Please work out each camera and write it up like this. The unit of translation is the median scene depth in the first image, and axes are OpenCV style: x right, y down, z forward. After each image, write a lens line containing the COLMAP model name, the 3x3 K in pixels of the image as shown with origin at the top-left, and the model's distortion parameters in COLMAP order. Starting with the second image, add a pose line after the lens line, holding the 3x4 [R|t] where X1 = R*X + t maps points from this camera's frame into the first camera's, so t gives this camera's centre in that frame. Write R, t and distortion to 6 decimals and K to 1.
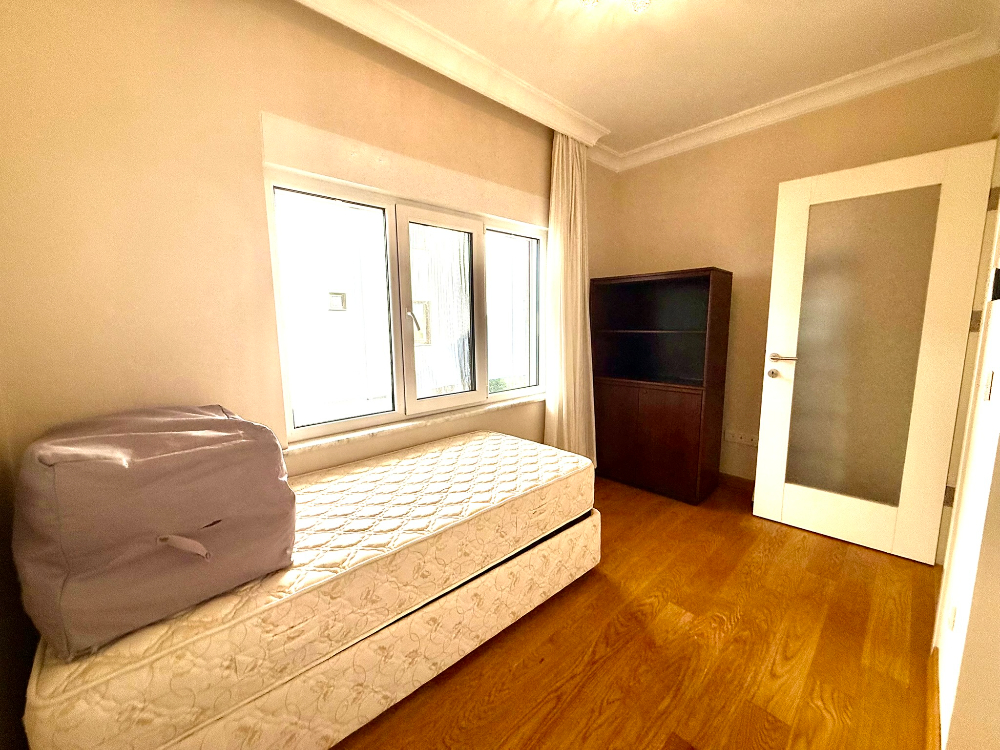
lens RADIAL K [[396.7, 0, 497.4], [0, 396.7, 374.5], [0, 0, 1]] dist [0.000920, 0.000089]
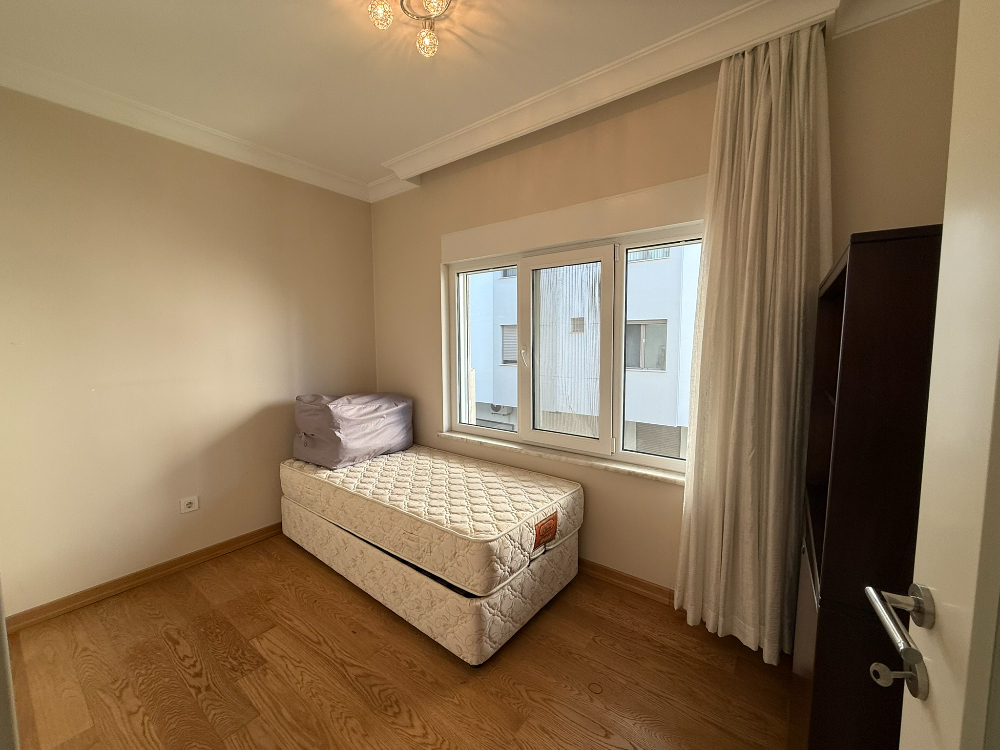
lens RADIAL K [[396.7, 0, 497.4], [0, 396.7, 374.5], [0, 0, 1]] dist [0.000920, 0.000089]
pose [[0.172252, 0.096908, -0.980275, 0.949505], [-0.132641, 0.988368, 0.074401, -0.173477], [0.976082, 0.117209, 0.183102, 0.785596]]
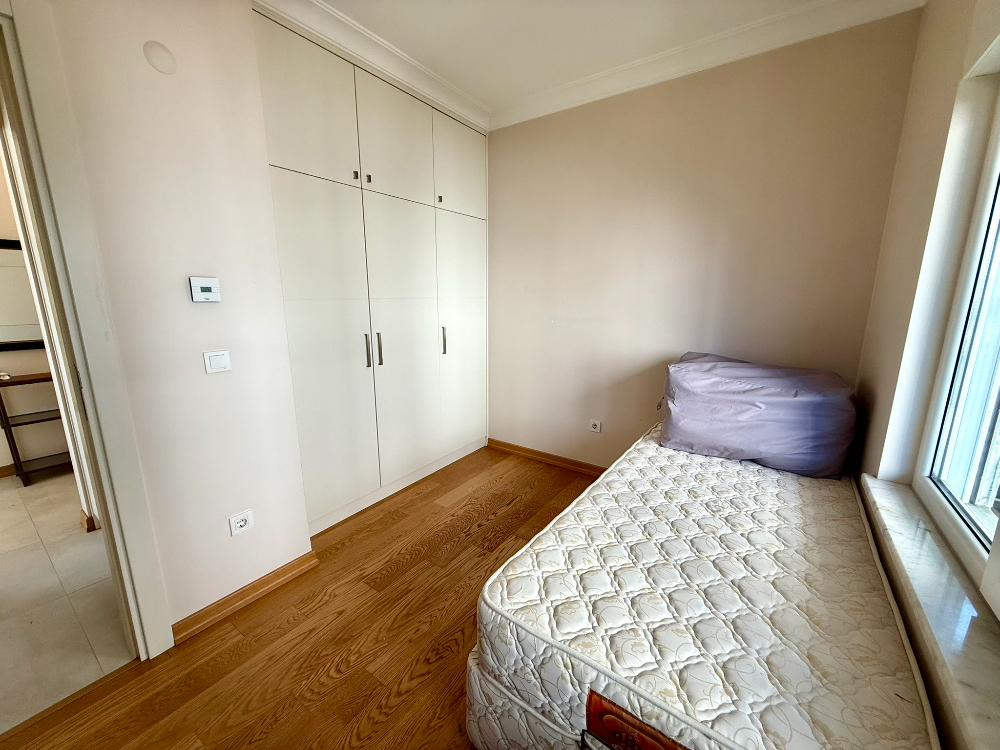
lens RADIAL K [[396.7, 0, 497.4], [0, 396.7, 374.5], [0, 0, 1]] dist [0.000920, 0.000089]
pose [[-0.979809, 0.055907, -0.191958, 0.277916], [-0.011229, 0.943206, 0.332018, -0.214625], [0.199618, 0.327470, -0.923535, 1.313181]]
